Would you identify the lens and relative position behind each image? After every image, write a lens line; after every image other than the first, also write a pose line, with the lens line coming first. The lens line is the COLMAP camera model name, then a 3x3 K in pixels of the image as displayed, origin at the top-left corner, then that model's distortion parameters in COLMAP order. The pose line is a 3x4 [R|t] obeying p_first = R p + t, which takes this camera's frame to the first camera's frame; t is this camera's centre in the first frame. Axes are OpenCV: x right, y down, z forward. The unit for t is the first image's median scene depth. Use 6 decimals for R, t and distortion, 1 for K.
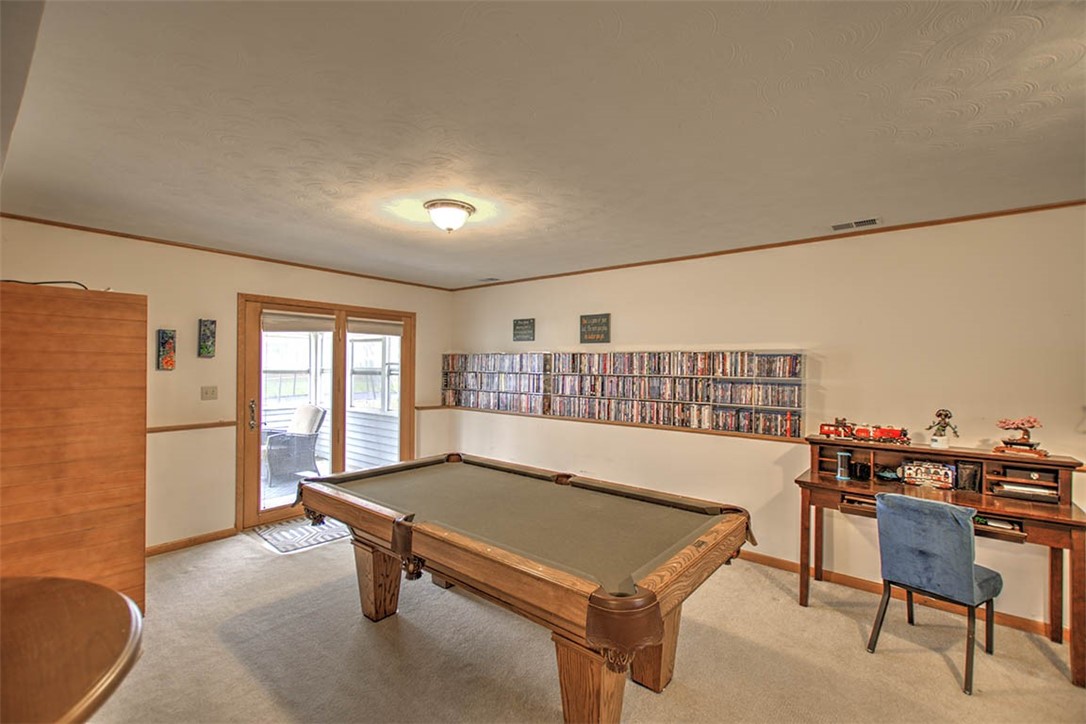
lens RADIAL K [[466.4, 0, 542.4], [0, 466.4, 366.3], [0, 0, 1]] dist [0.000011, -0.003849]
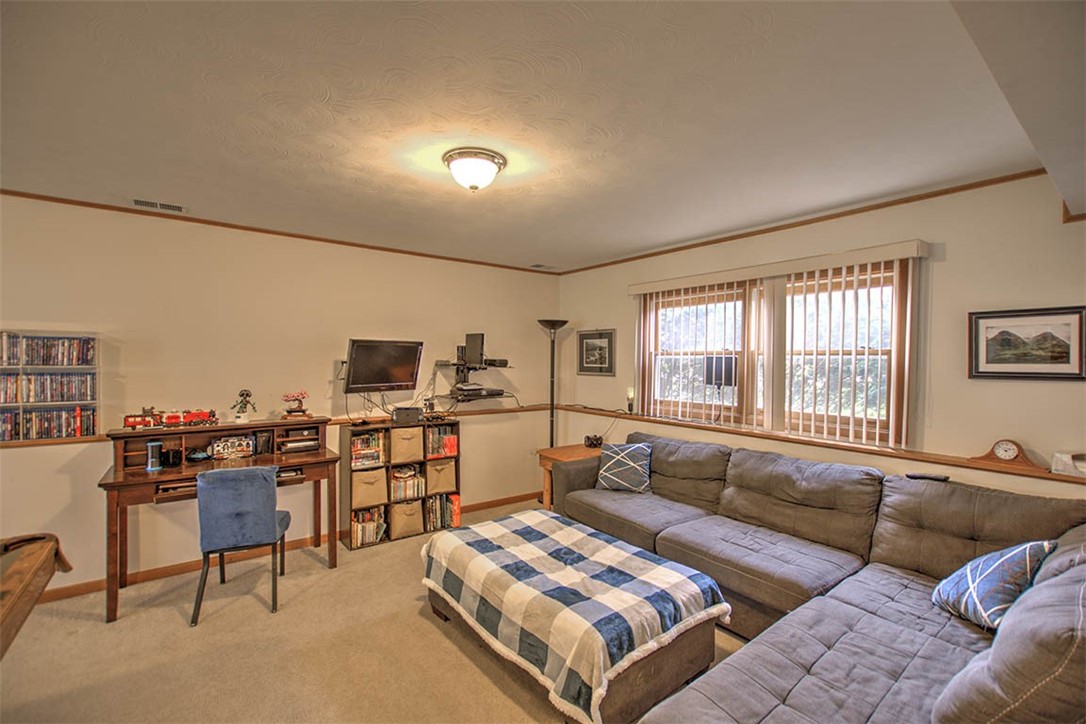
lens RADIAL K [[466.4, 0, 542.4], [0, 466.4, 366.3], [0, 0, 1]] dist [0.000011, -0.003849]
pose [[0.228526, -0.026366, 0.973181, -0.104455], [-0.007685, 0.999553, 0.028886, -0.005860], [-0.973507, -0.014080, 0.228221, 0.003588]]
